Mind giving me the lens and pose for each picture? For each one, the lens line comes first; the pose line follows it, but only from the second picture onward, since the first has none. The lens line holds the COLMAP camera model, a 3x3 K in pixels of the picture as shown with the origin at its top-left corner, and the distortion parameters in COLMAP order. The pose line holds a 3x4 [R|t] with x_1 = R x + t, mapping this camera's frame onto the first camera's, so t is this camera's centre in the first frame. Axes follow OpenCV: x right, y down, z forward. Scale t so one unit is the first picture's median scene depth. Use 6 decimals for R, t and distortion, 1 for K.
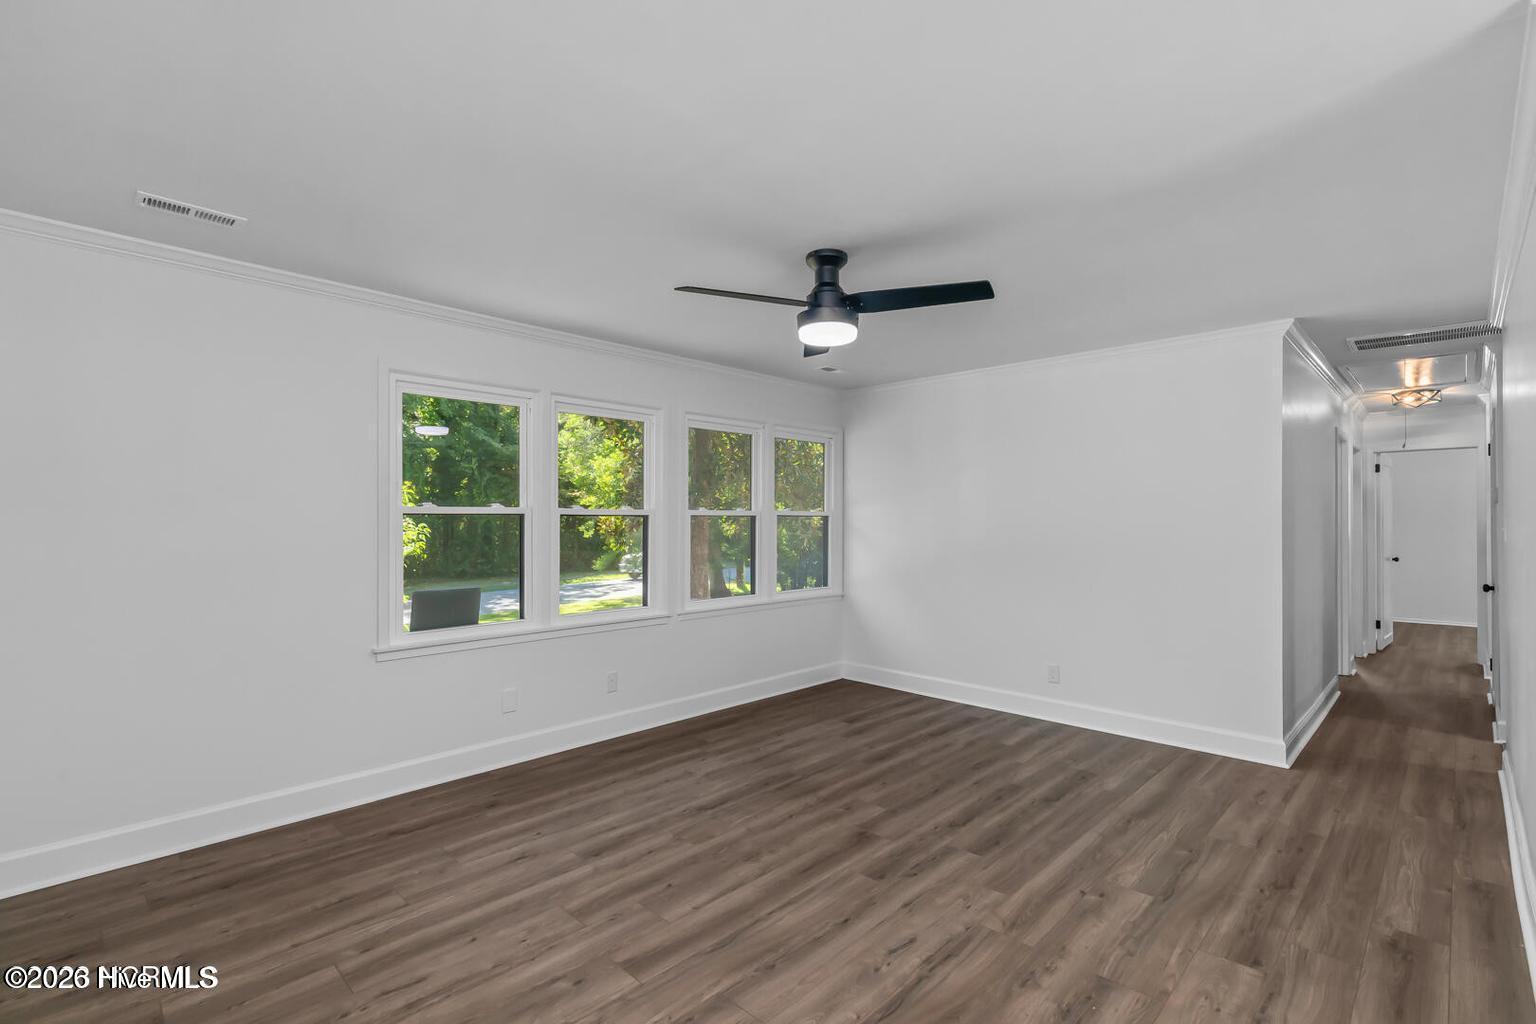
lens RADIAL K [[735.4, 0, 787.6], [0, 735.4, 513.1], [0, 0, 1]] dist [0.008757, -0.000484]
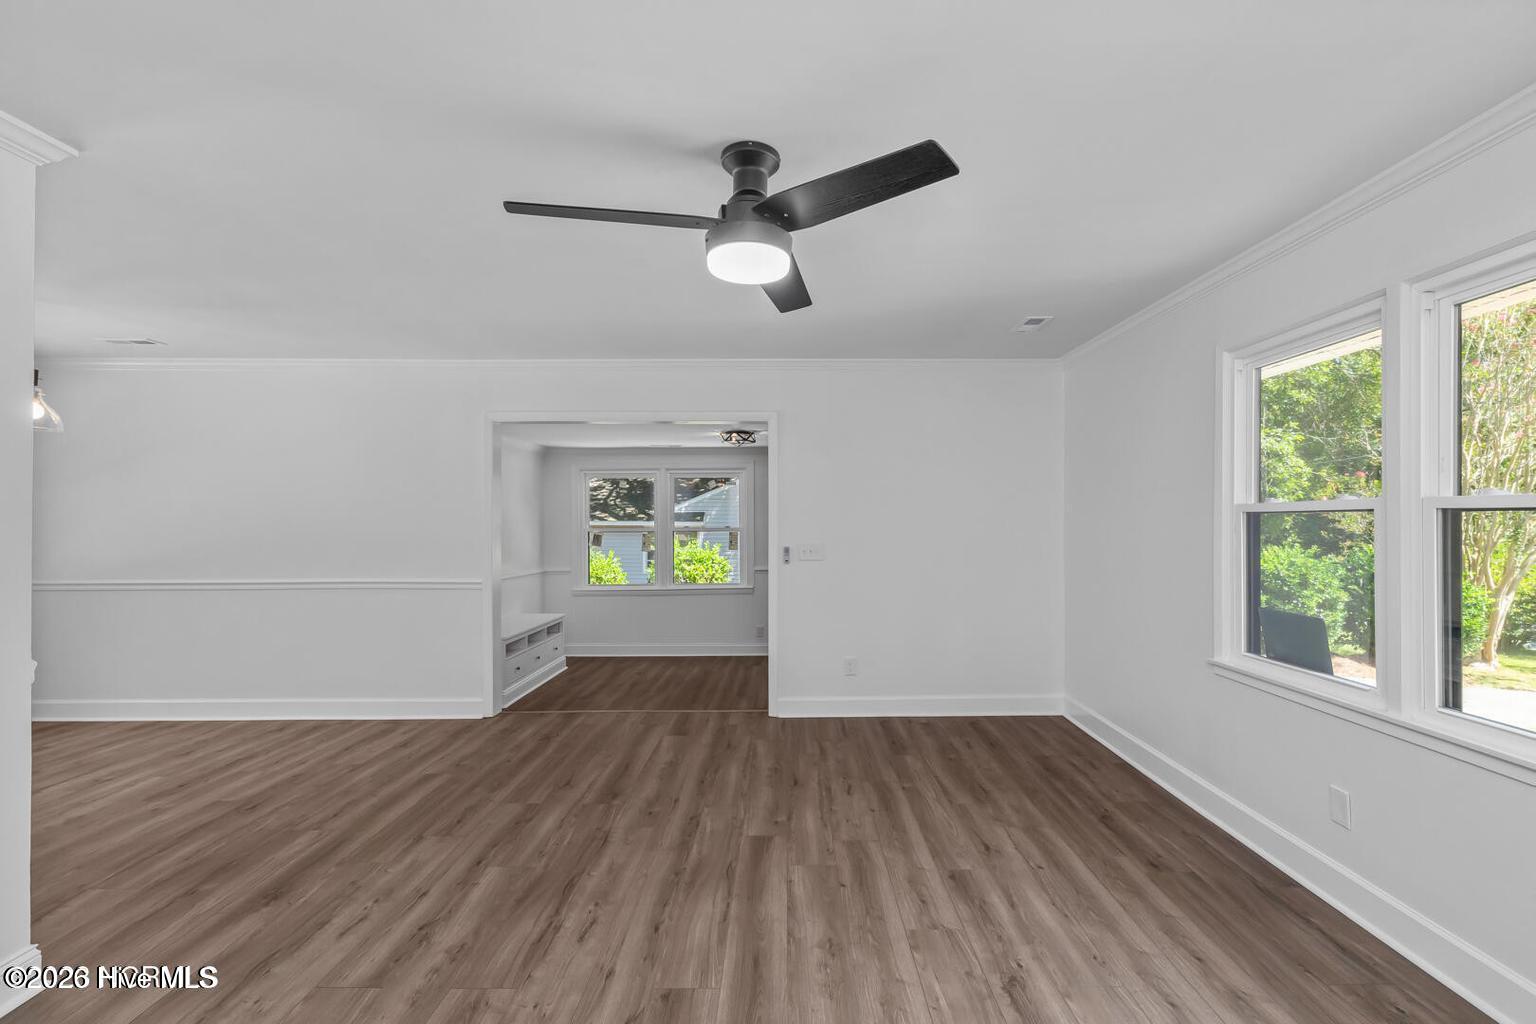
lens RADIAL K [[653.5, 0, 799.2], [0, 653.5, 518.2], [0, 0, 1]] dist [0.007494, -0.000138]
pose [[-0.707457, 0.000291, -0.706757, 0.449098], [0.008650, 0.999929, -0.008246, 0.013351], [0.706704, -0.011947, -0.707409, 1.407582]]
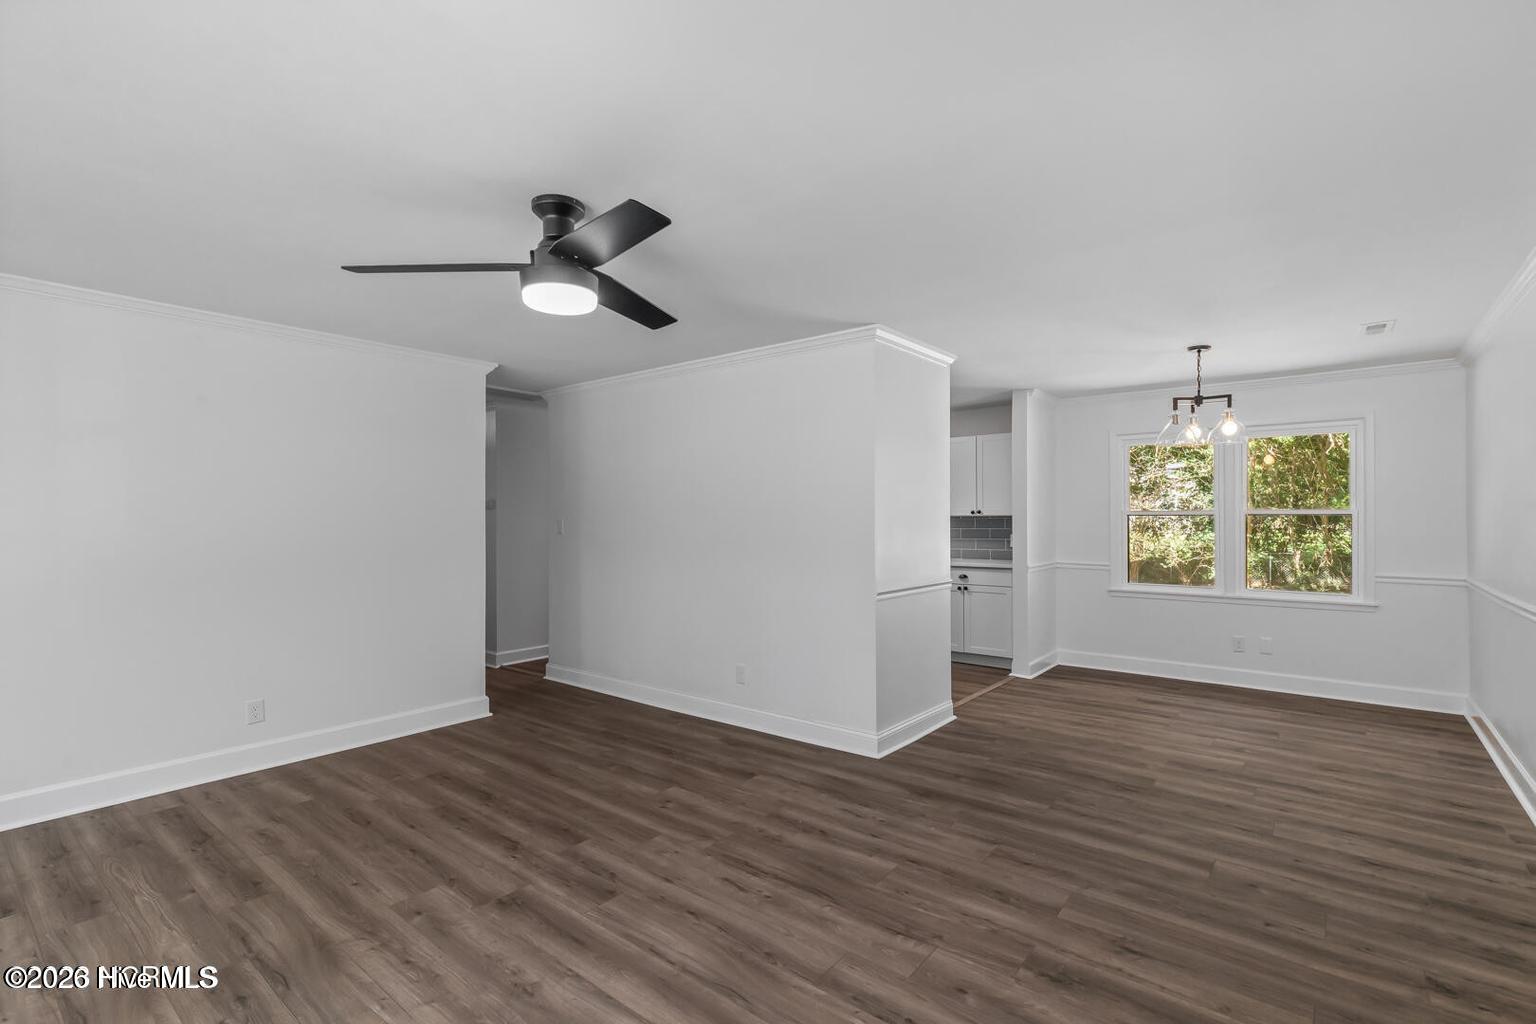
lens RADIAL K [[703.3, 0, 782.3], [0, 703.3, 515.5], [0, 0, 1]] dist [0.006779, 0.000437]
pose [[-0.106800, 0.005201, 0.994267, -0.724206], [-0.004614, 0.999973, -0.005726, 0.007943], [-0.994270, -0.005199, -0.106773, 0.787406]]
